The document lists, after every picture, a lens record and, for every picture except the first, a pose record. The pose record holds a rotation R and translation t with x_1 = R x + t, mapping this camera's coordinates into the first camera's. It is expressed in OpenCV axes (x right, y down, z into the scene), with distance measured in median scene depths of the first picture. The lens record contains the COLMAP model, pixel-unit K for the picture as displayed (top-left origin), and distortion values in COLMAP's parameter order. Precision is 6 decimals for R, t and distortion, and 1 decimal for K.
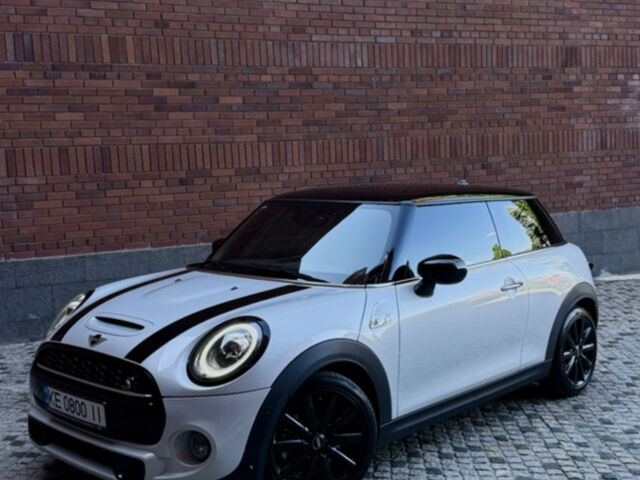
lens RADIAL K [[804.8, 0, 320.0], [0, 804.8, 240.0], [0, 0, 1]] dist [0.234196, -0.594127]
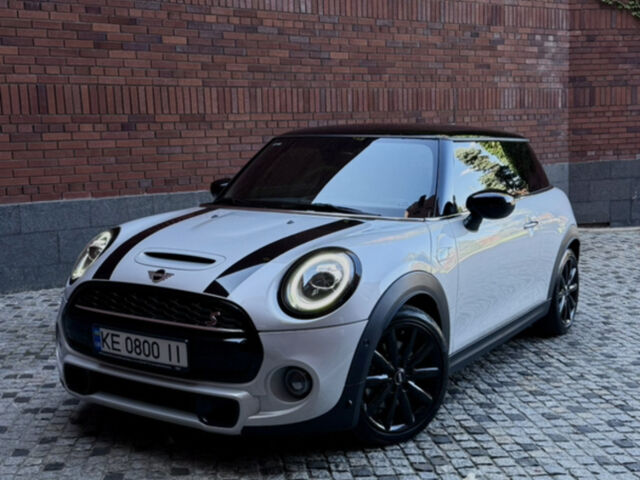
lens RADIAL K [[804.8, 0, 320.0], [0, 804.8, 240.0], [0, 0, 1]] dist [0.234196, -0.594127]
pose [[0.981638, -0.006954, 0.190627, -0.134129], [0.000070, 0.999348, 0.036092, 0.024794], [-0.190754, -0.035415, 0.980999, 0.038822]]
